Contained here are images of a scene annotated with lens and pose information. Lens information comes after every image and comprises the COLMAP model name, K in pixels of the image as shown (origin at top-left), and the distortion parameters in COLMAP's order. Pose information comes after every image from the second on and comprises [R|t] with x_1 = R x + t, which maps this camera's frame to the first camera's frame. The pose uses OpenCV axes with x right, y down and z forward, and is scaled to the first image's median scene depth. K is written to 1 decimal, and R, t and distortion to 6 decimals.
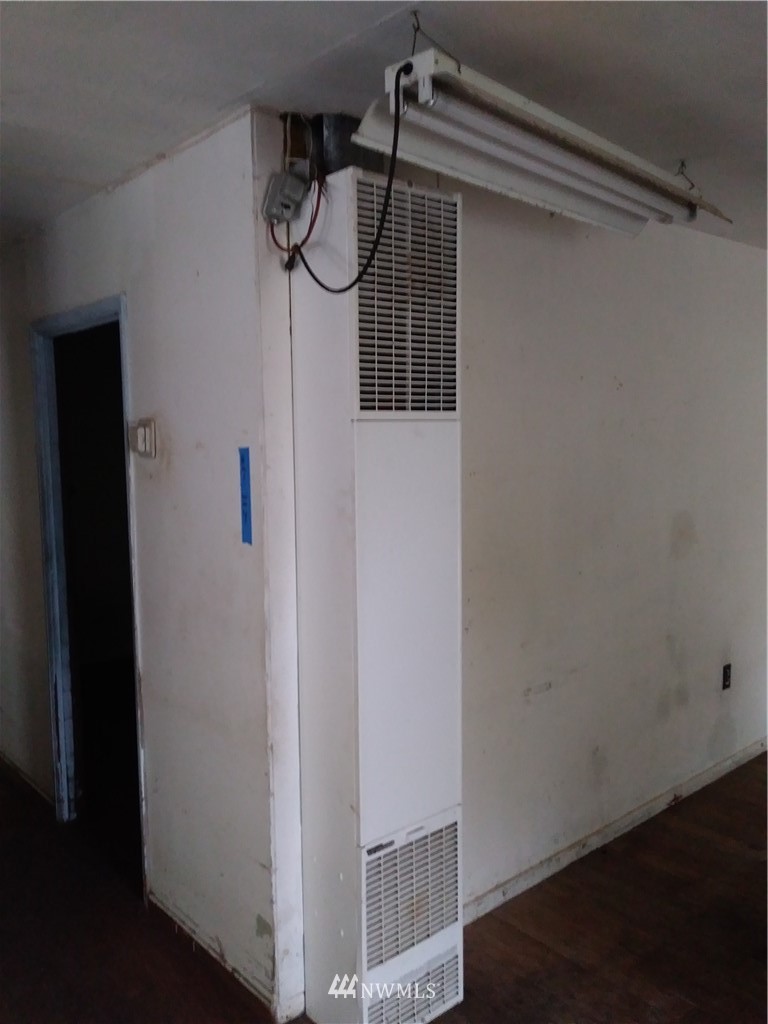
lens RADIAL K [[832.0, 0, 383.6], [0, 832.0, 516.6], [0, 0, 1]] dist [0.046439, -0.094132]
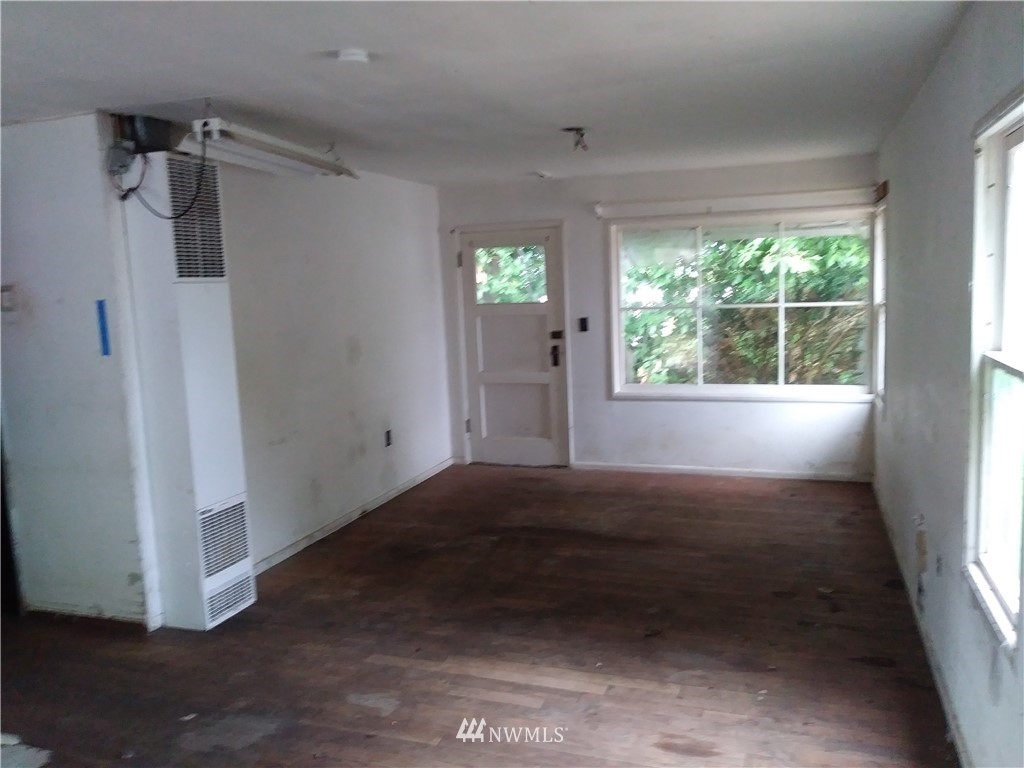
lens RADIAL K [[832.0, 0, 513.3], [0, 832.0, 389.3], [0, 0, 1]] dist [0.046439, -0.094132]
pose [[0.866617, -0.087317, 0.491275, -0.280485], [0.081658, 0.996114, 0.033000, 0.109036], [-0.492247, 0.011518, 0.870379, -0.893518]]
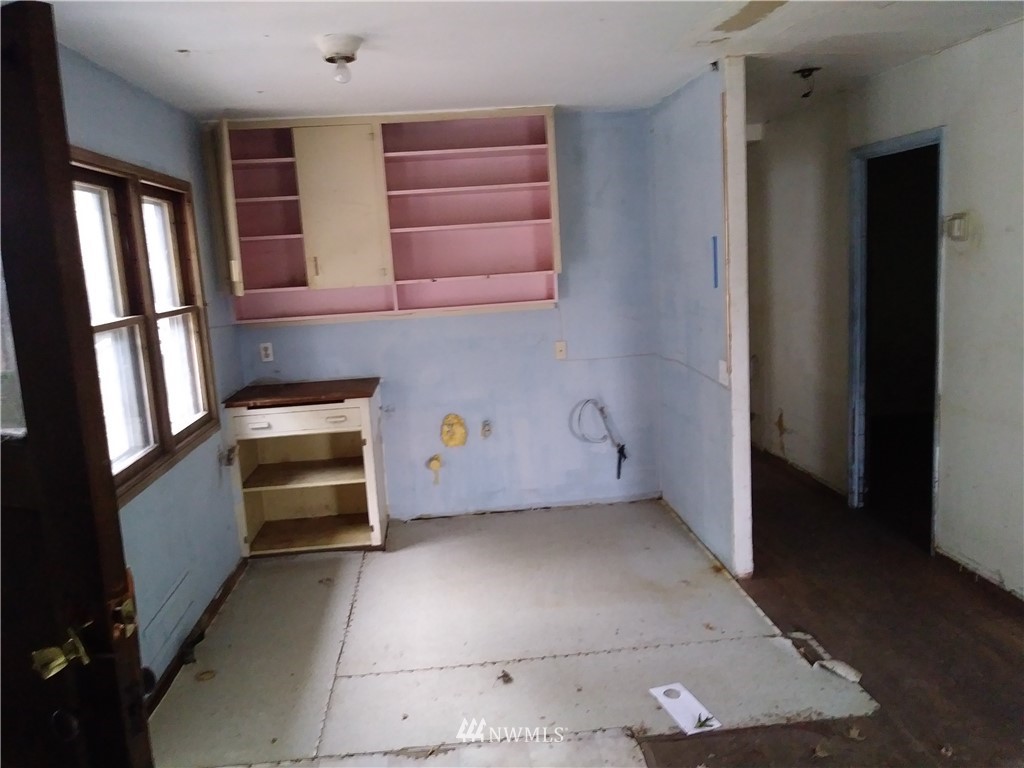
lens RADIAL K [[832.0, 0, 513.3], [0, 832.0, 389.3], [0, 0, 1]] dist [0.046439, -0.094132]
pose [[0.812092, 0.058187, -0.580622, -0.063154], [-0.010343, 0.996295, 0.085378, 0.078704], [0.583438, -0.063329, 0.809685, -0.715470]]
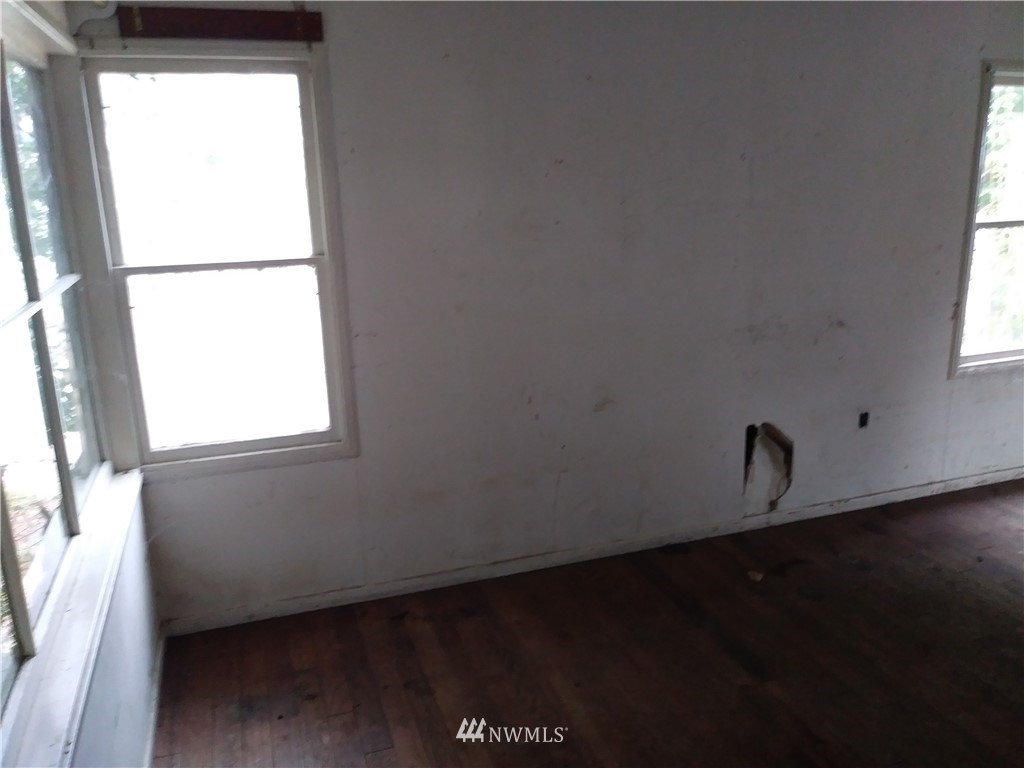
lens RADIAL K [[832.0, 0, 513.3], [0, 832.0, 389.3], [0, 0, 1]] dist [0.046439, -0.094132]
pose [[-0.928032, -0.066238, 0.366563, 0.908180], [0.072189, 0.933426, 0.351432, -0.167785], [-0.365437, 0.352602, -0.861468, 1.415485]]
